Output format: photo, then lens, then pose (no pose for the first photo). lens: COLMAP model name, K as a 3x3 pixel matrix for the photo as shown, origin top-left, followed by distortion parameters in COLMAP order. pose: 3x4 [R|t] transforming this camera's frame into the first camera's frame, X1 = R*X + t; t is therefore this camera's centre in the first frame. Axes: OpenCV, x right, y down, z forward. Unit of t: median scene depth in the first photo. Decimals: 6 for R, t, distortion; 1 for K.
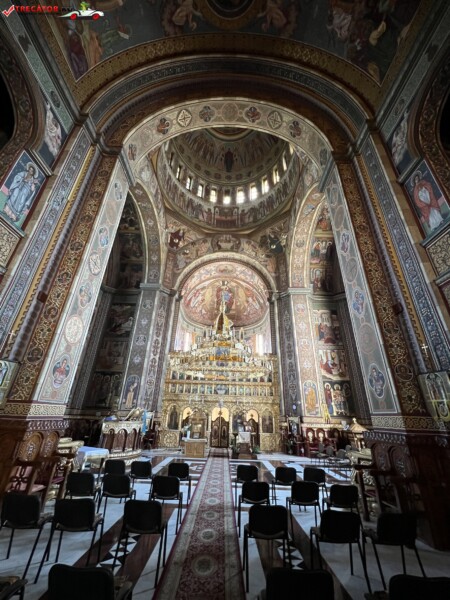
lens RADIAL K [[240.3, 0, 224.1], [0, 240.3, 300.4], [0, 0, 1]] dist [-0.001129, 0.000251]
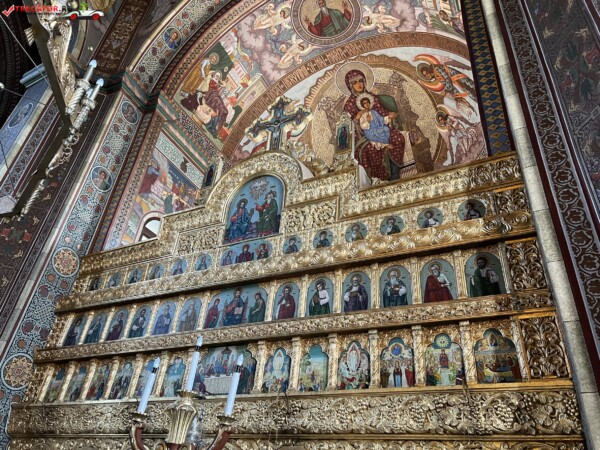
lens RADIAL K [[452.4, 0, 298.2], [0, 452.4, 222.5], [0, 0, 1]] dist [0.059361, -0.071193]
pose [[0.887447, -0.219377, -0.405353, 0.220750], [0.145856, 0.967935, -0.204521, 0.349503], [0.437222, 0.122379, 0.890988, 0.708820]]
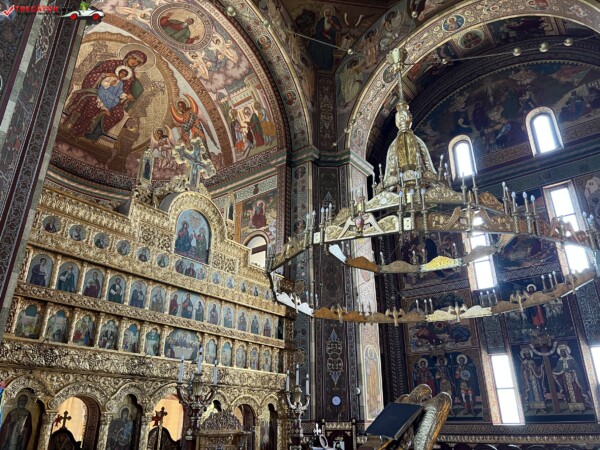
lens RADIAL K [[452.5, 0, 301.0], [0, 452.5, 227.0], [0, 0, 1]] dist [0.043490, -0.048262]
pose [[0.600651, 0.296937, 0.742325, -0.436702], [-0.331640, 0.937363, -0.106608, 0.240103], [-0.727484, -0.182150, 0.661505, 0.517416]]
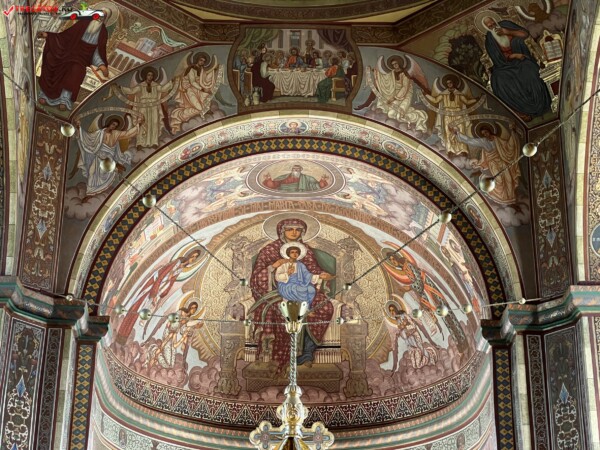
lens RADIAL K [[1342.3, 0, 302.3], [0, 1342.3, 221.7], [0, 0, 1]] dist [-0.110475, 4.628093]
pose [[0.999660, -0.016466, 0.020226, -0.017073], [0.016133, 0.999733, 0.016517, -0.155370], [-0.020493, -0.016185, 0.999659, -0.319050]]
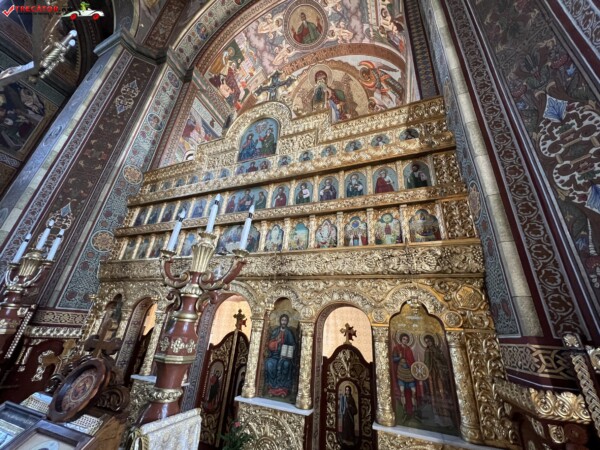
lens RADIAL K [[240.3, 0, 300.2], [0, 240.3, 225.8], [0, 0, 1]] dist [-0.001129, 0.000251]
pose [[0.926845, -0.119150, -0.356035, 0.169574], [0.123169, 0.992320, -0.011449, 0.377754], [0.354664, -0.033241, 0.934403, 0.776308]]
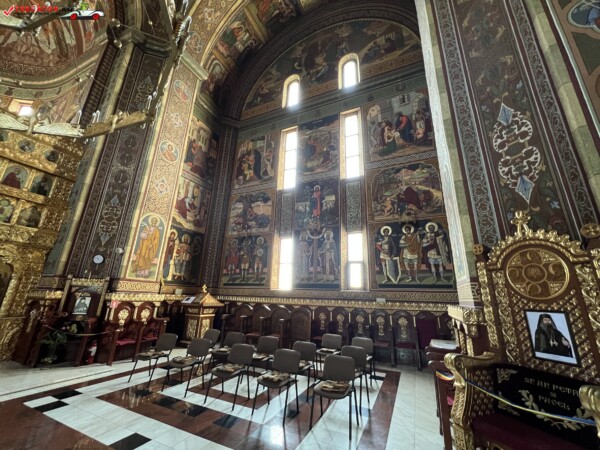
lens RADIAL K [[240.3, 0, 300.2], [0, 240.3, 225.8], [0, 0, 1]] dist [-0.001129, 0.000251]
pose [[0.419401, 0.243380, 0.874568, 0.041308], [-0.415166, 0.908163, -0.053636, 0.240835], [-0.807304, -0.340595, 0.481928, 0.472744]]
